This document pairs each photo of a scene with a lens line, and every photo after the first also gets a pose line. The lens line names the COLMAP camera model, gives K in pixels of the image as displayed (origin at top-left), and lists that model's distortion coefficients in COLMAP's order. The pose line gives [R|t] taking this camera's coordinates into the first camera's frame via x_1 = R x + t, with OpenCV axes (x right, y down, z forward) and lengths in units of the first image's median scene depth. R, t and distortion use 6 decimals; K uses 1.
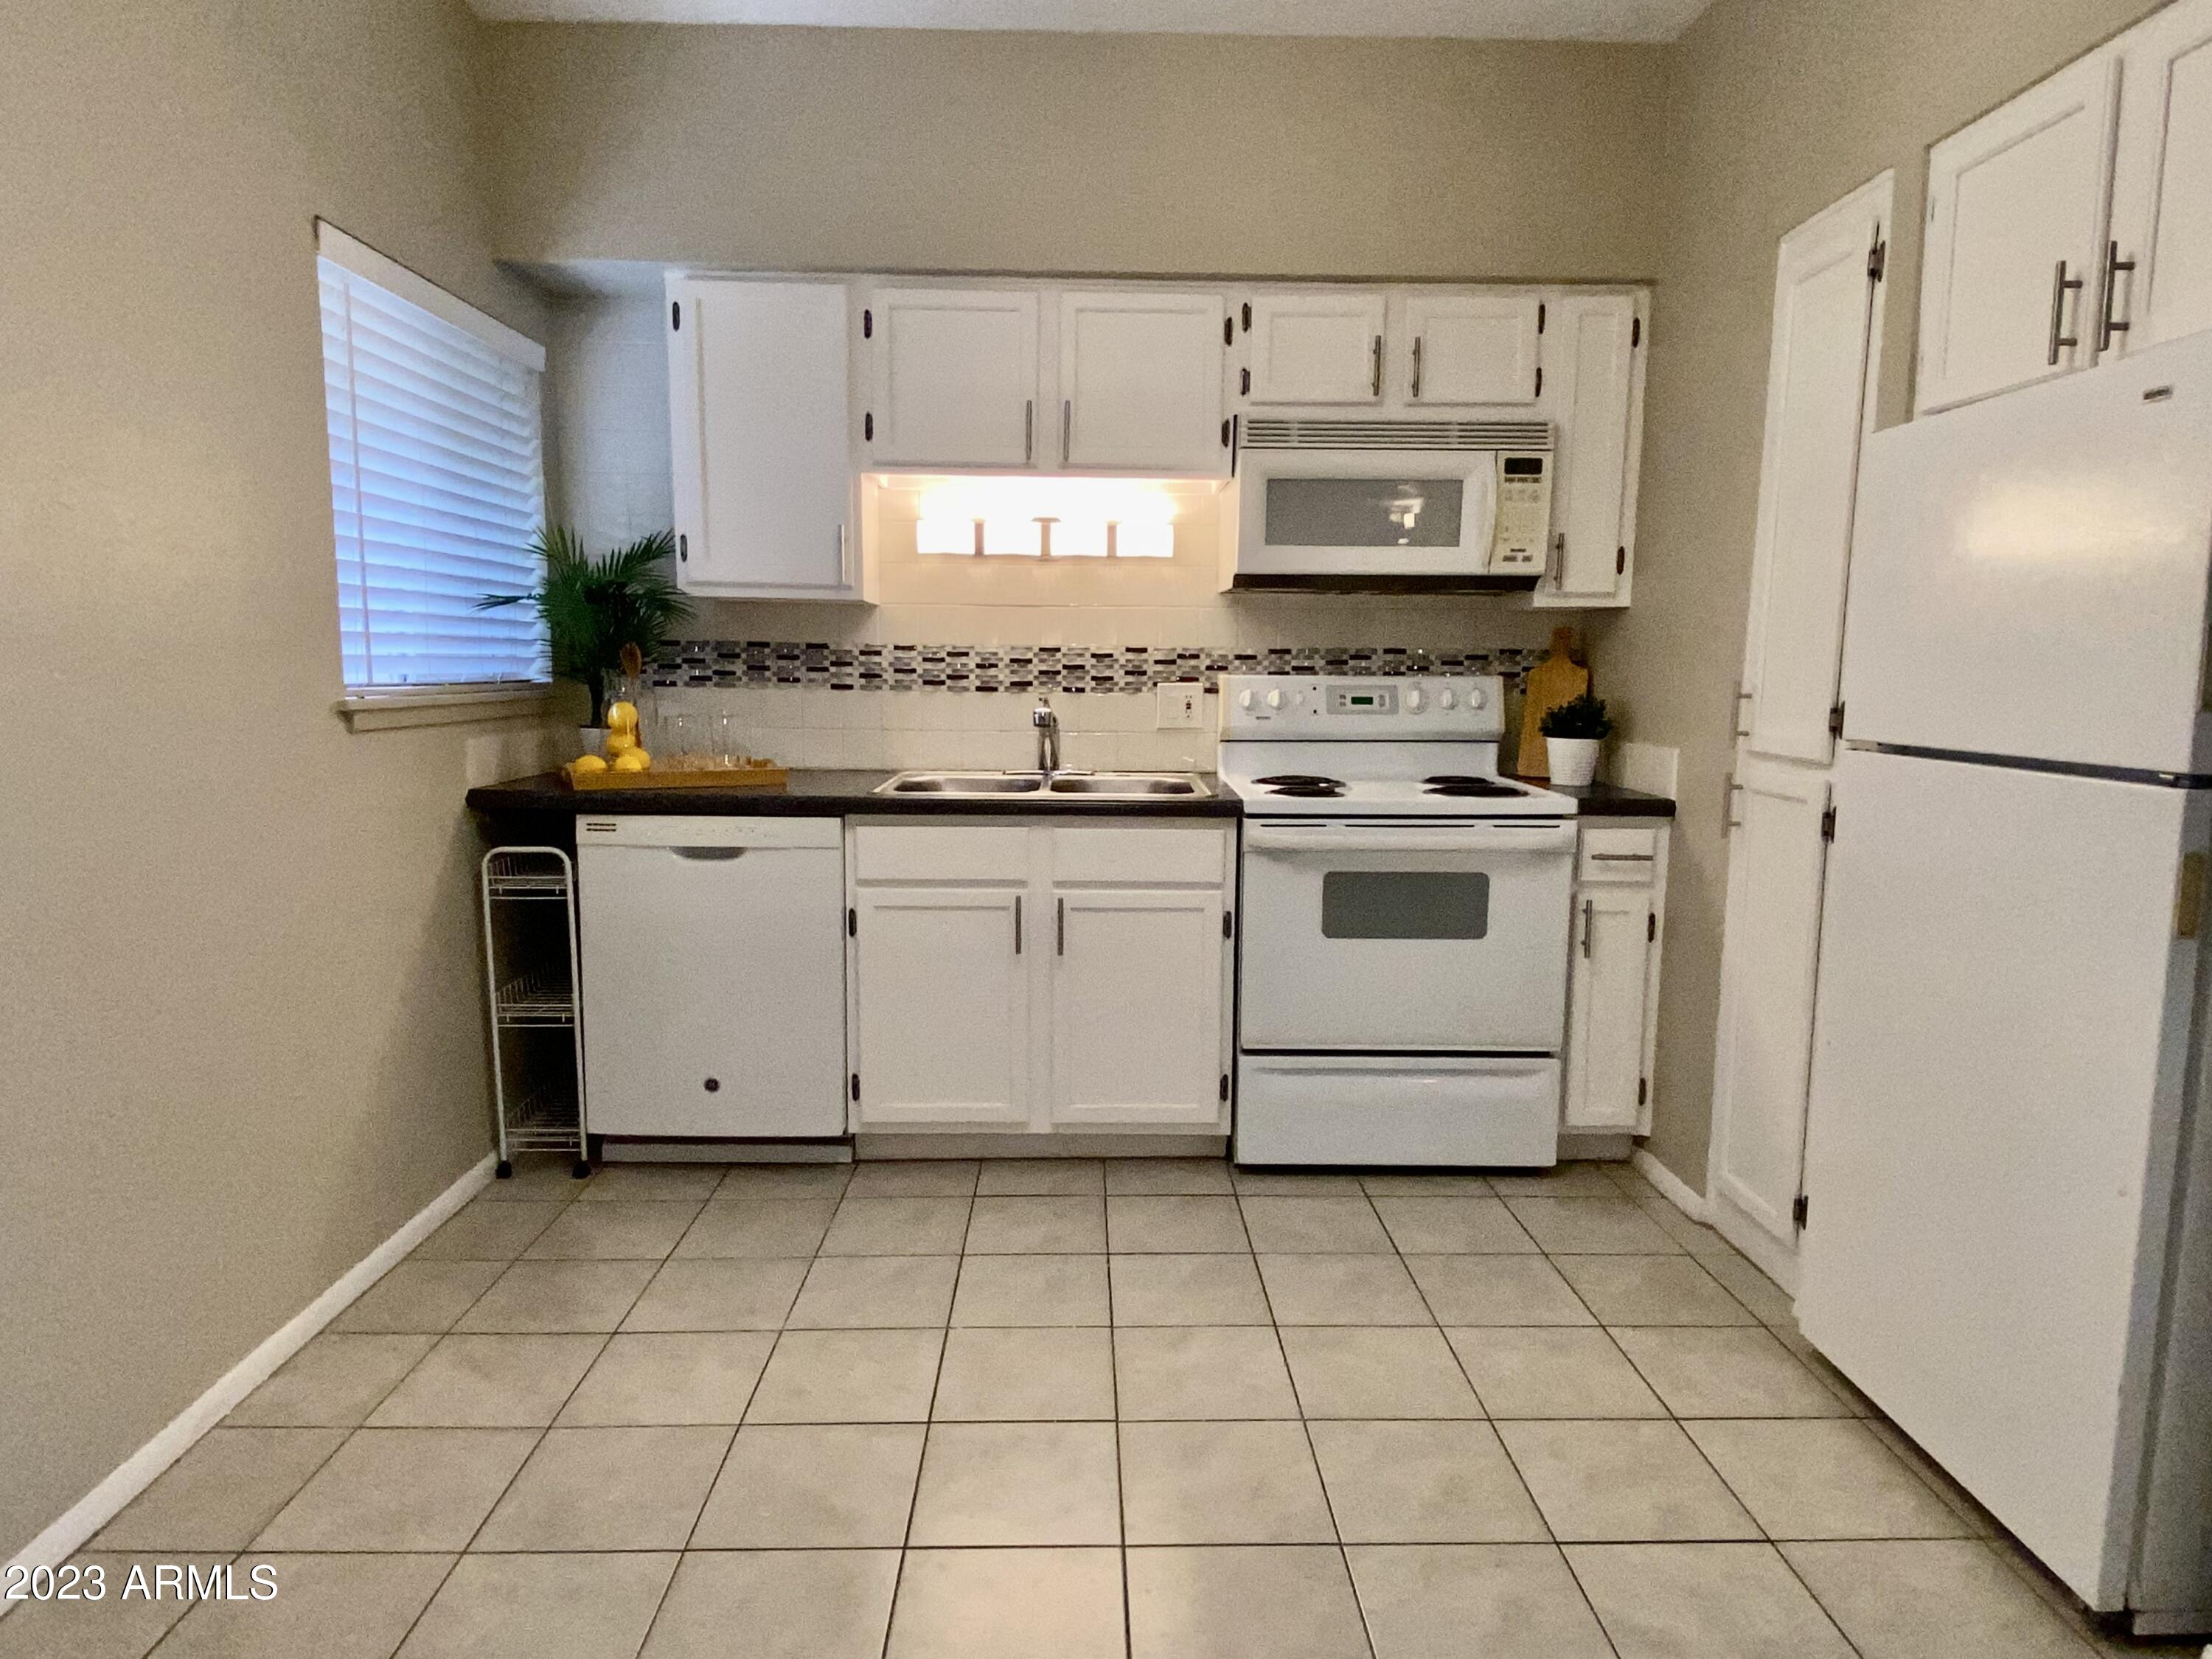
lens RADIAL K [[1318.4, 0, 1106.0], [0, 1318.4, 829.5], [0, 0, 1]] dist [0.087329, -0.097659]
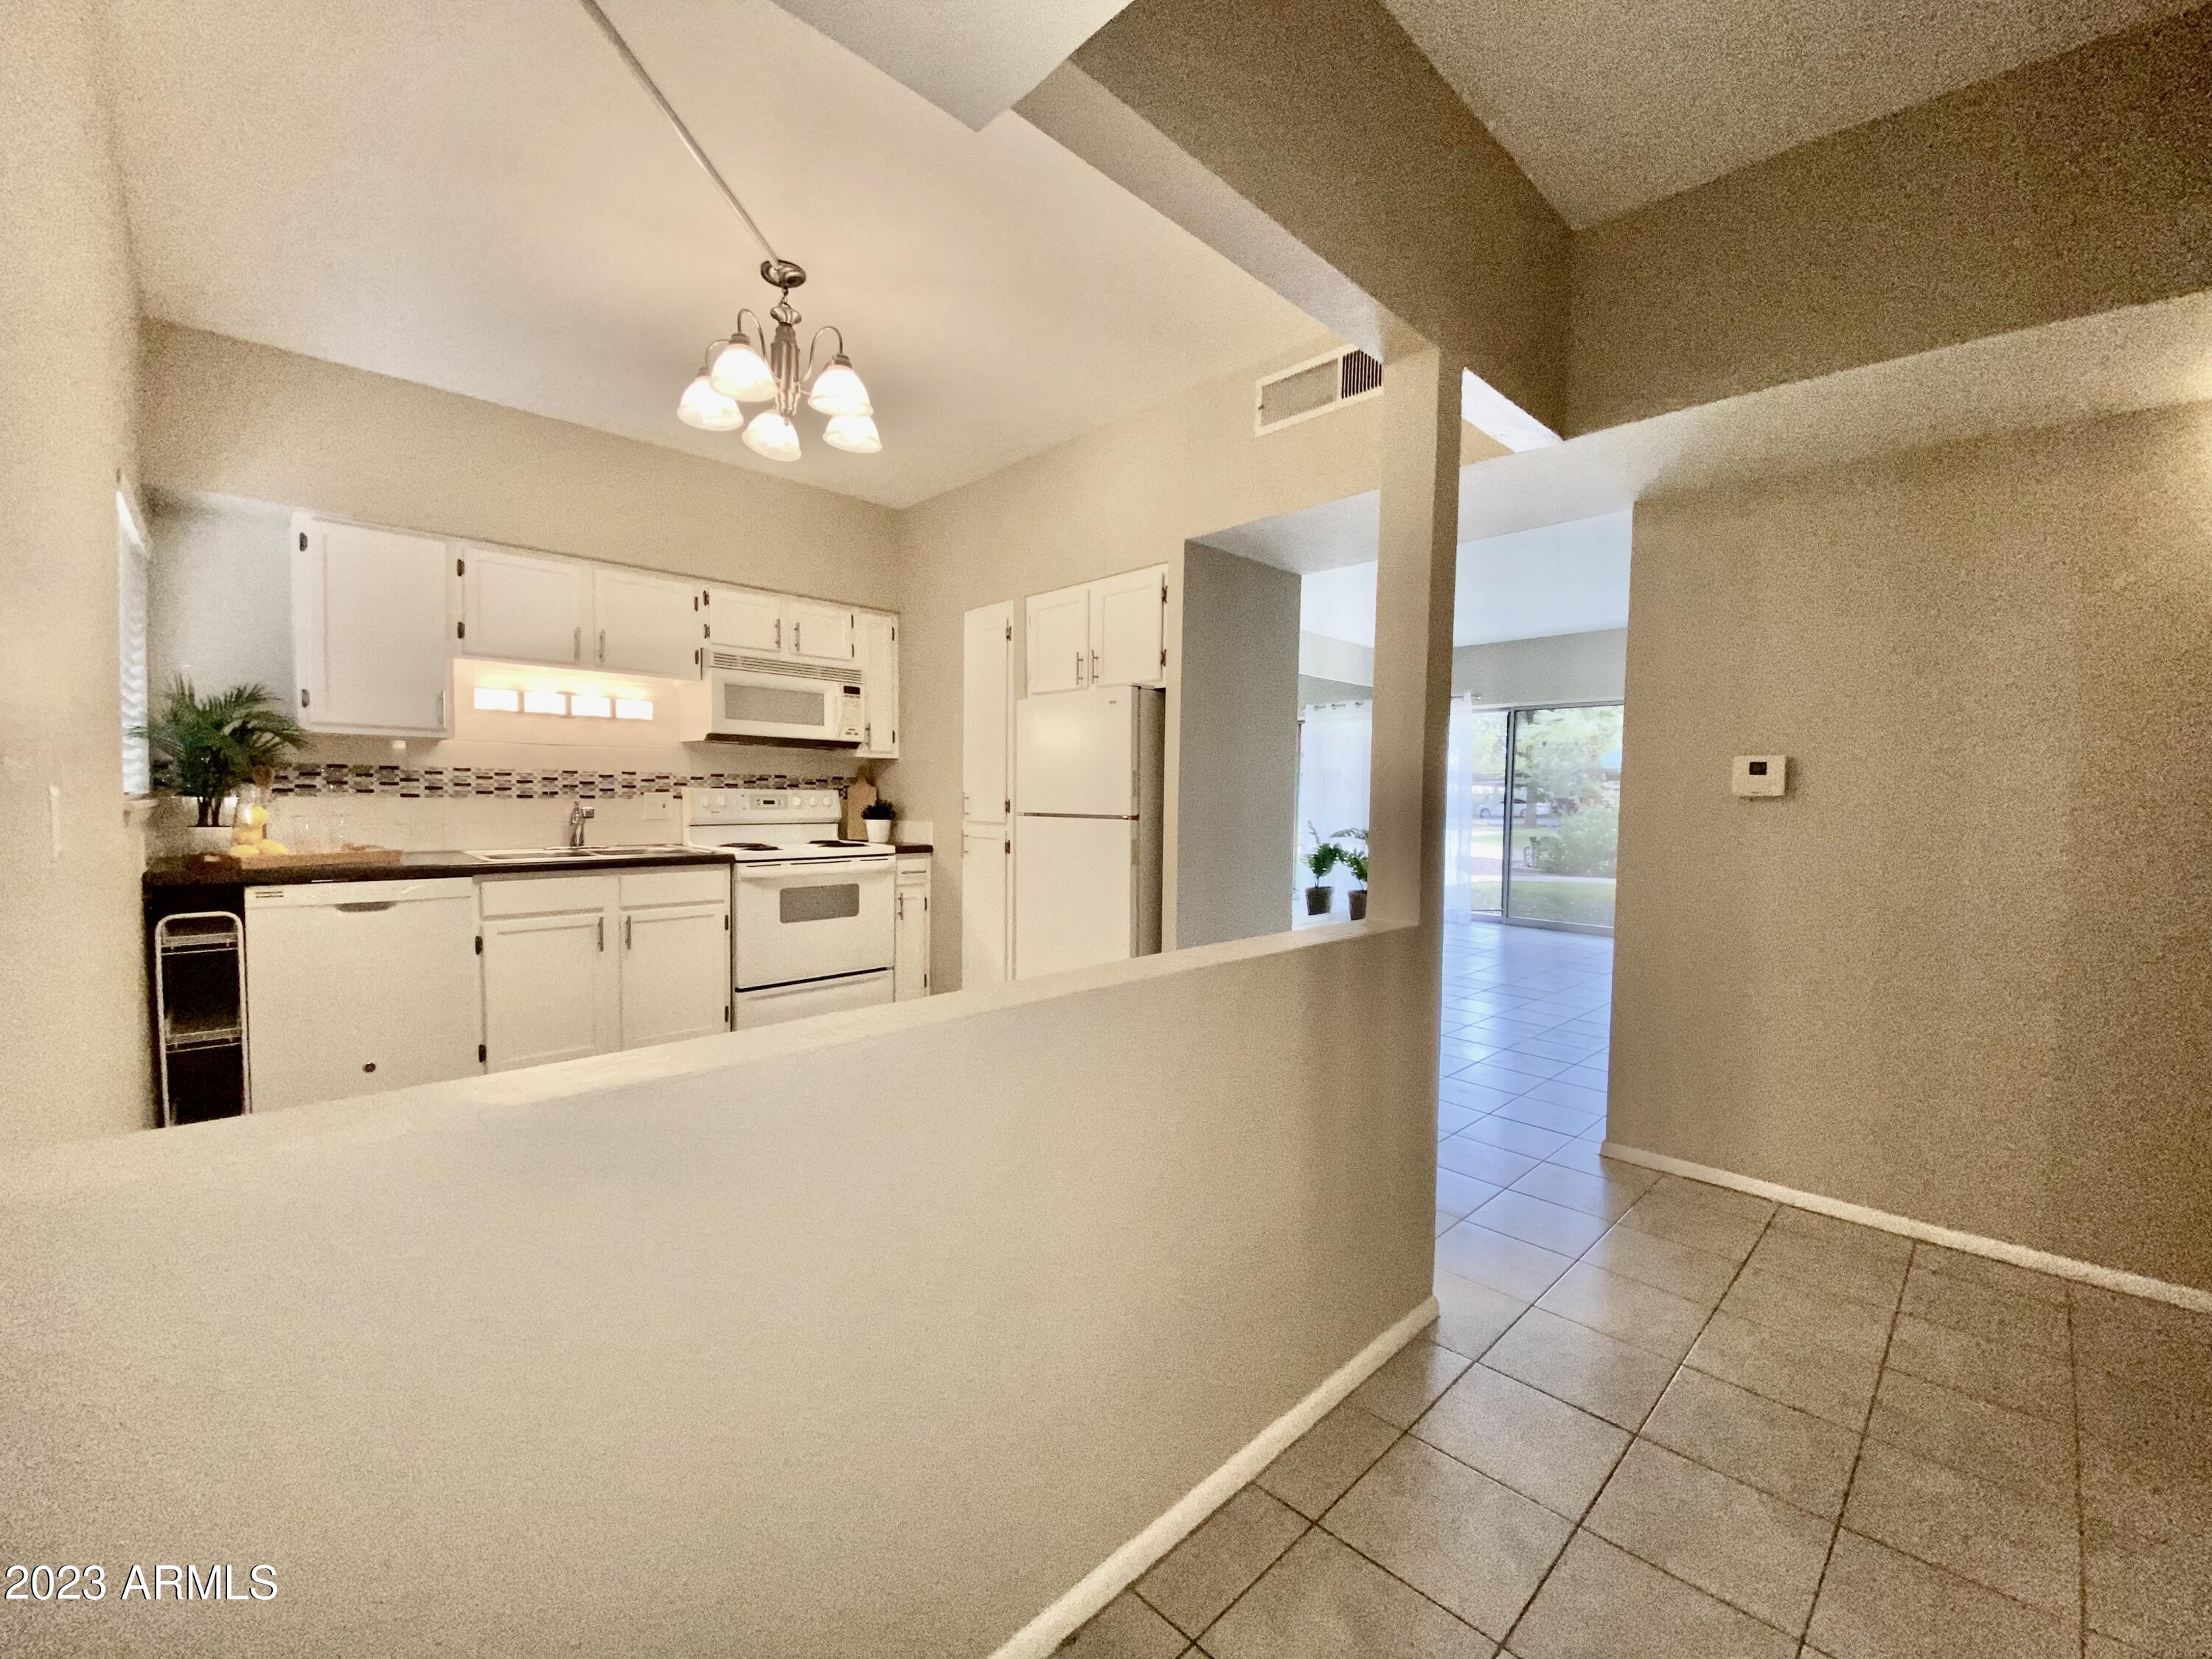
lens RADIAL K [[900.3, 0, 1106.0], [0, 900.3, 829.5], [0, 0, 1]] dist [0.000002, -0.000102]
pose [[0.729489, -0.026655, 0.683473, -0.360815], [0.078992, 0.995838, -0.045474, 0.040181], [-0.679416, 0.087162, 0.728558, -0.274276]]
